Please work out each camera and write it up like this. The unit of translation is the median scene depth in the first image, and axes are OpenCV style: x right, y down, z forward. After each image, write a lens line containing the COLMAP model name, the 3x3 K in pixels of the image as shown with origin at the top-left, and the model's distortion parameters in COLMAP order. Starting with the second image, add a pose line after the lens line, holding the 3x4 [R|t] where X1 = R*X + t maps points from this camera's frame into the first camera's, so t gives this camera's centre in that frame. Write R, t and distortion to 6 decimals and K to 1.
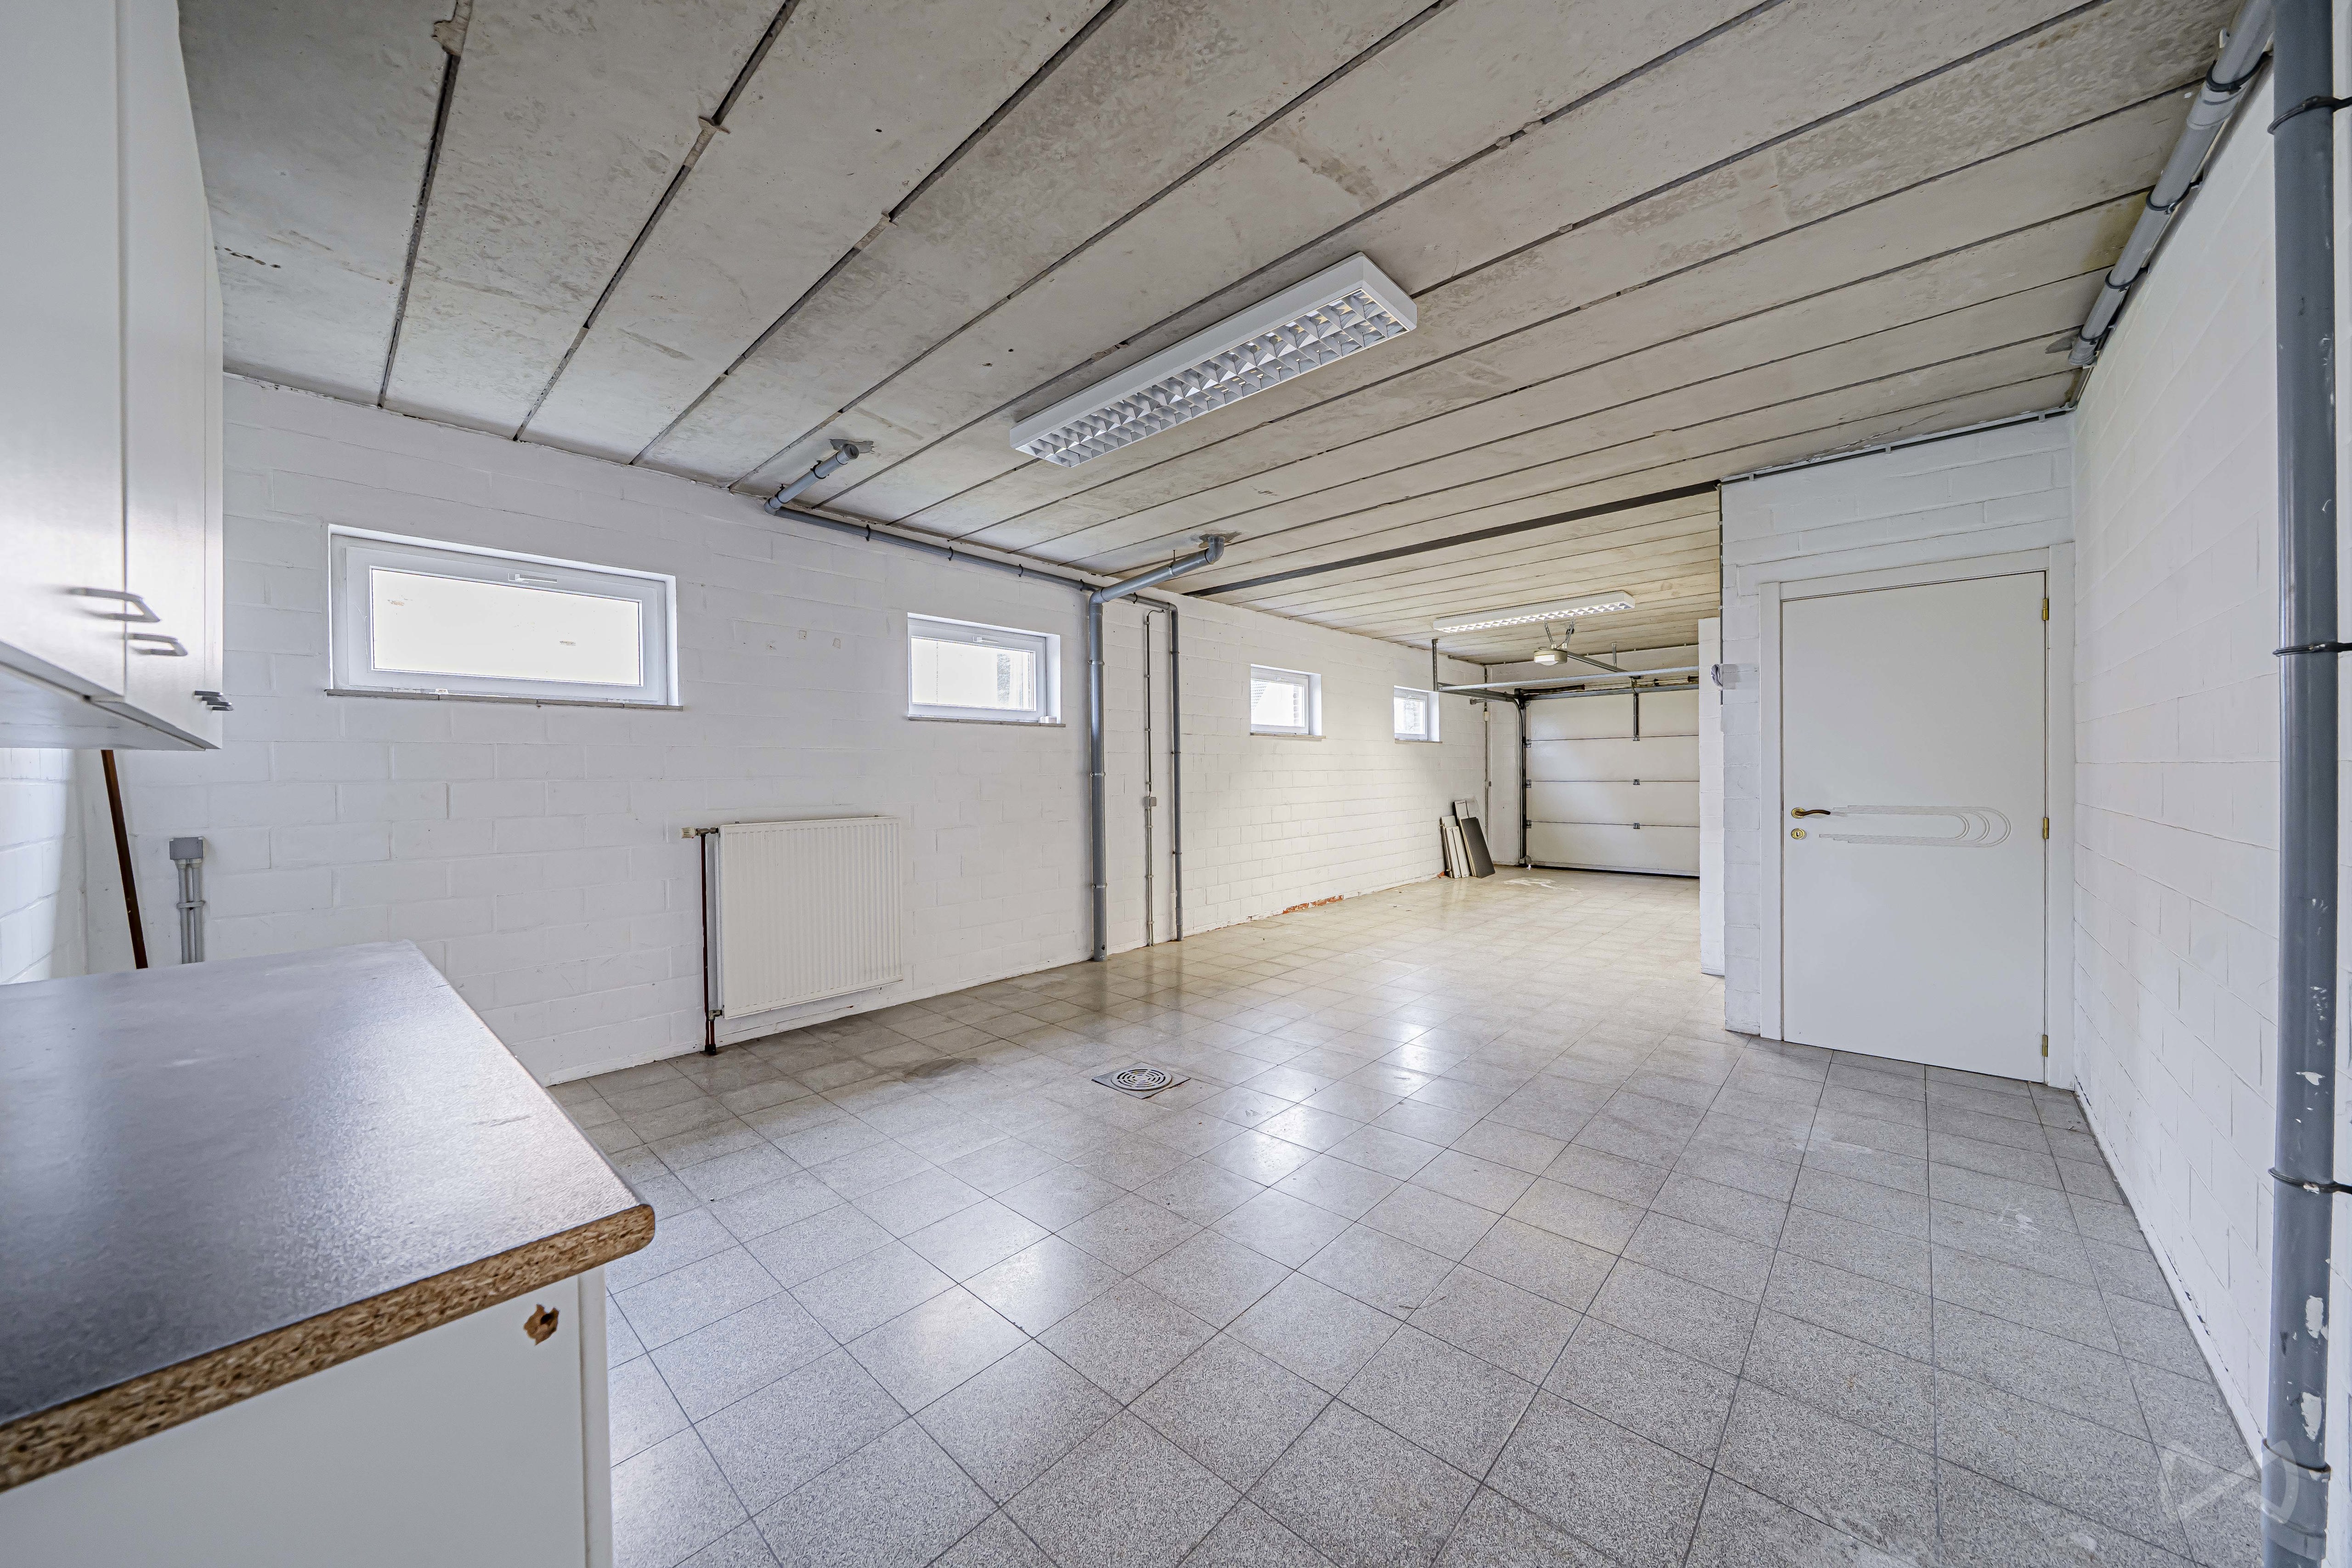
lens RADIAL K [[806.2, 0, 1177.6], [0, 806.2, 786.0], [0, 0, 1]] dist [-0.003420, -0.000415]
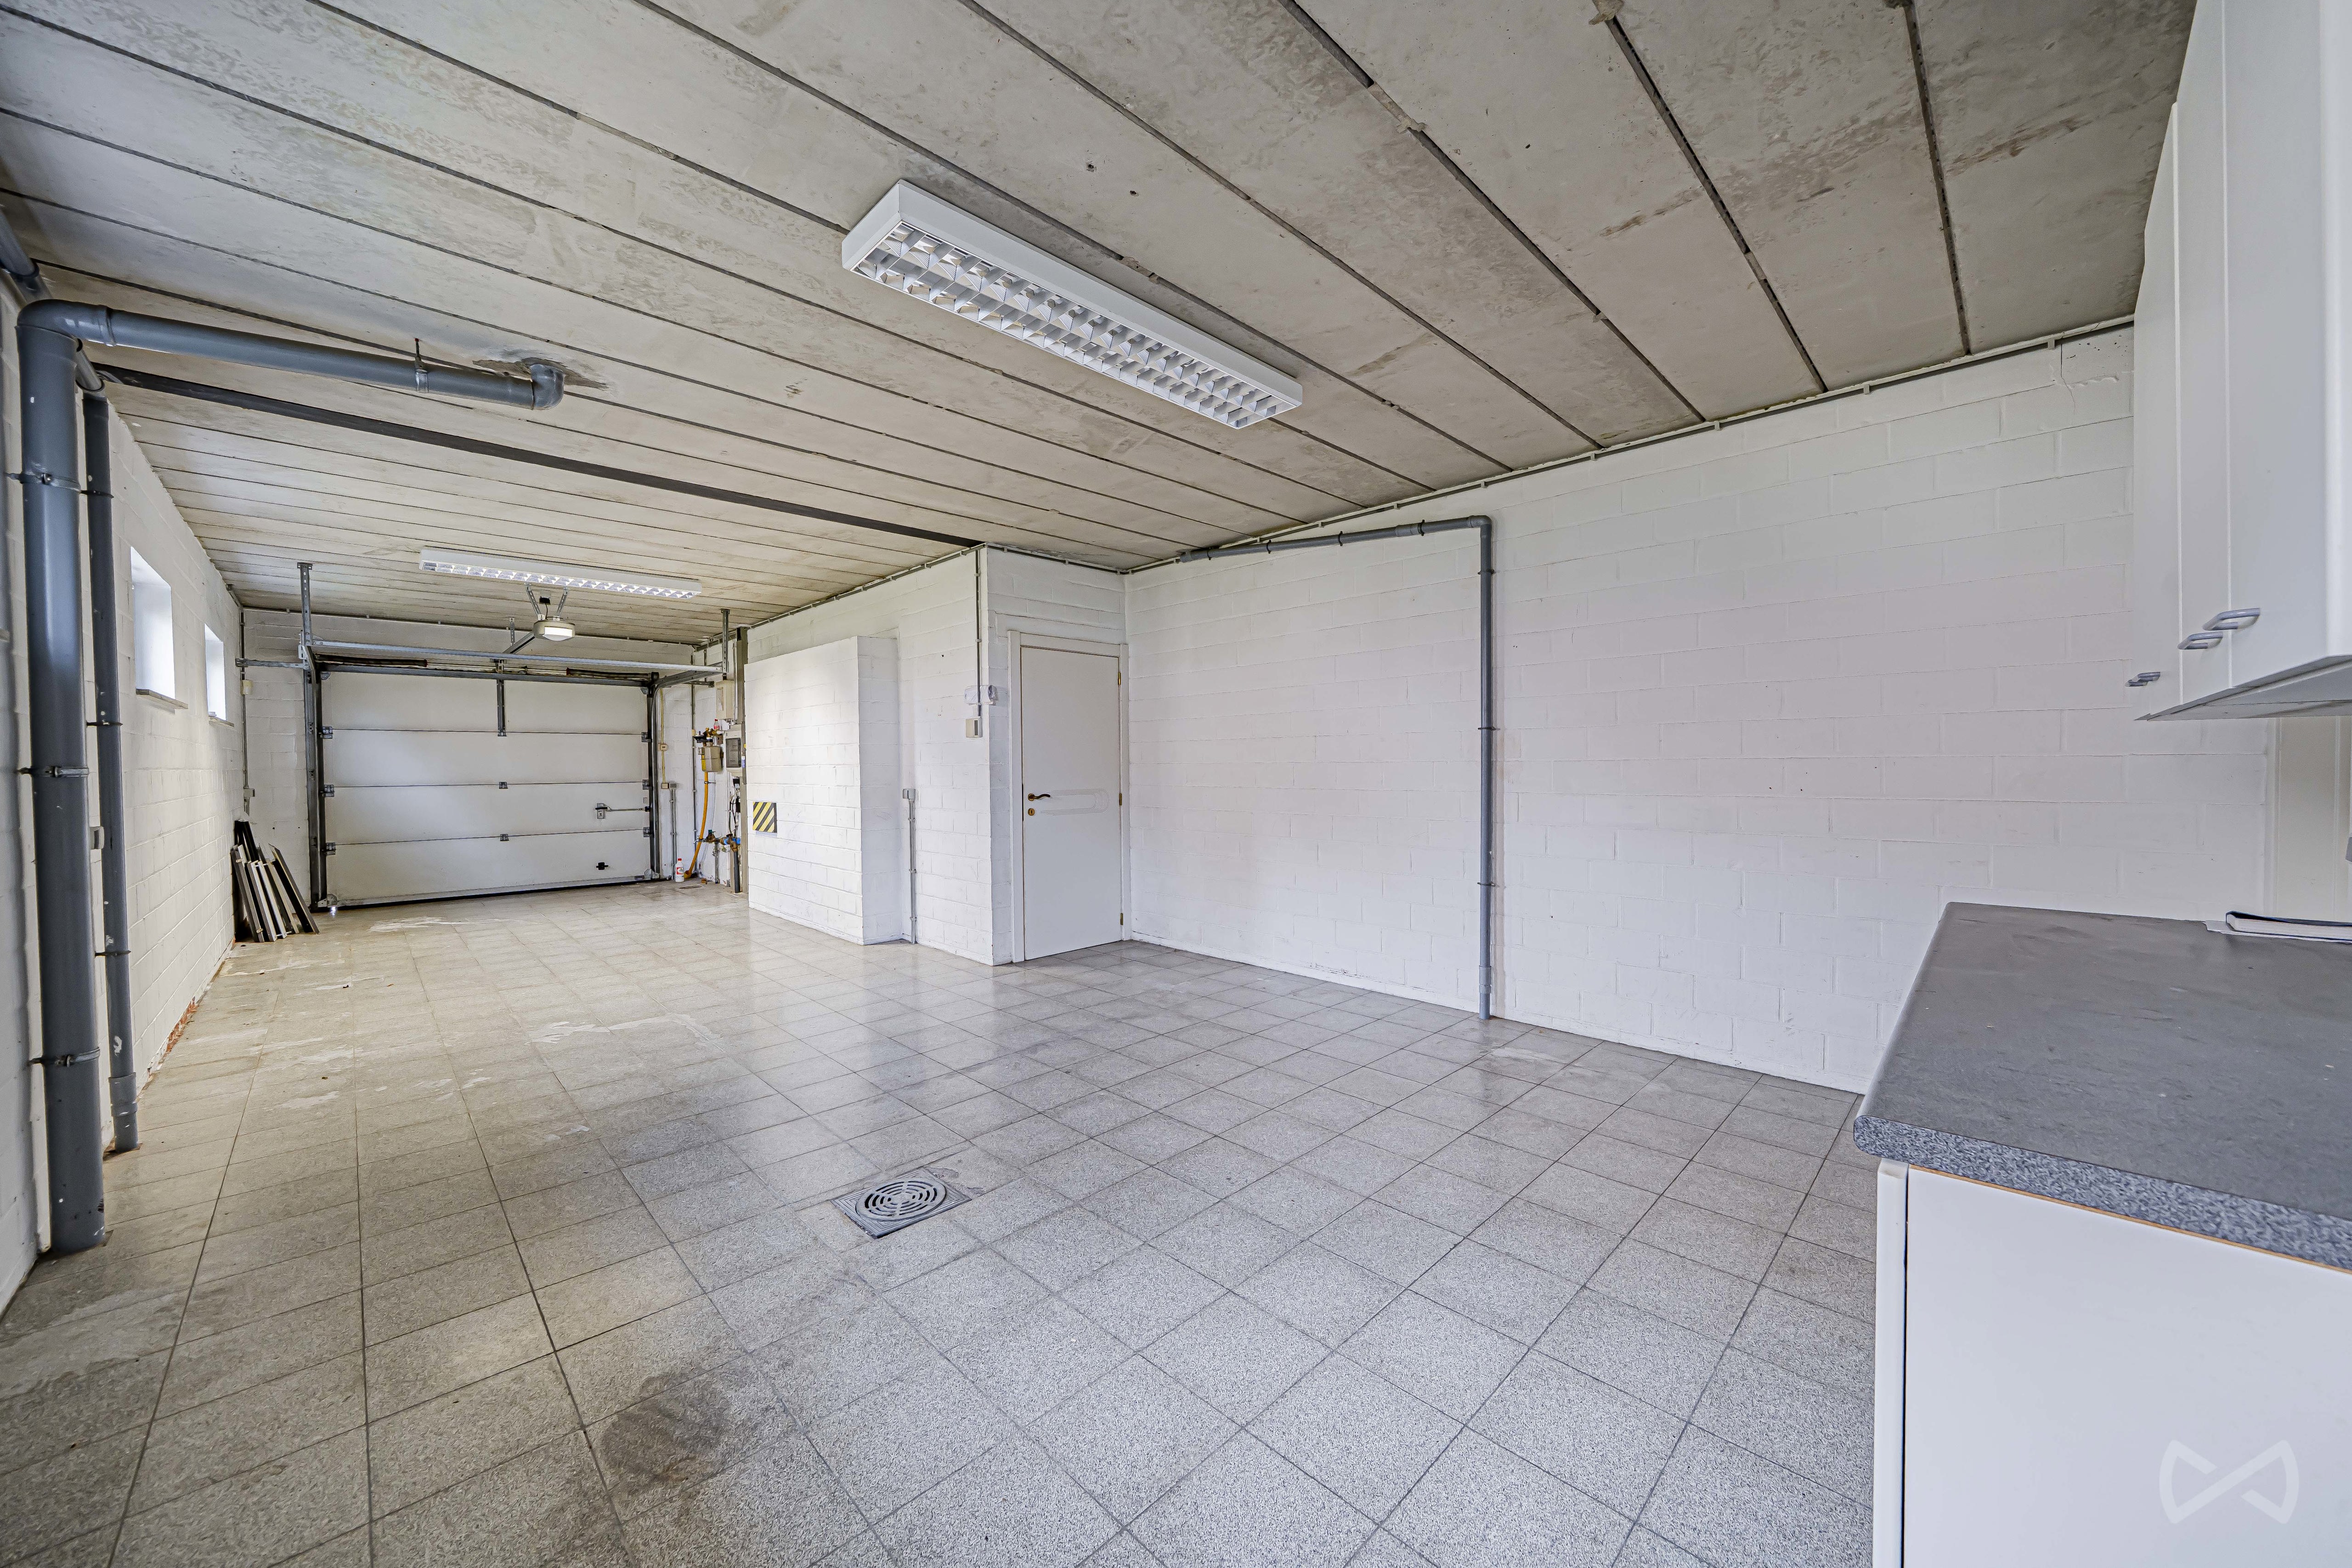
lens RADIAL K [[847.2, 0, 1169.8], [0, 847.2, 784.4], [0, 0, 1]] dist [-0.001309, -0.000139]
pose [[0.058472, -0.013383, 0.998199, -0.690575], [0.023111, 0.999660, 0.012048, -0.001522], [-0.998021, 0.022365, 0.058761, 0.646757]]
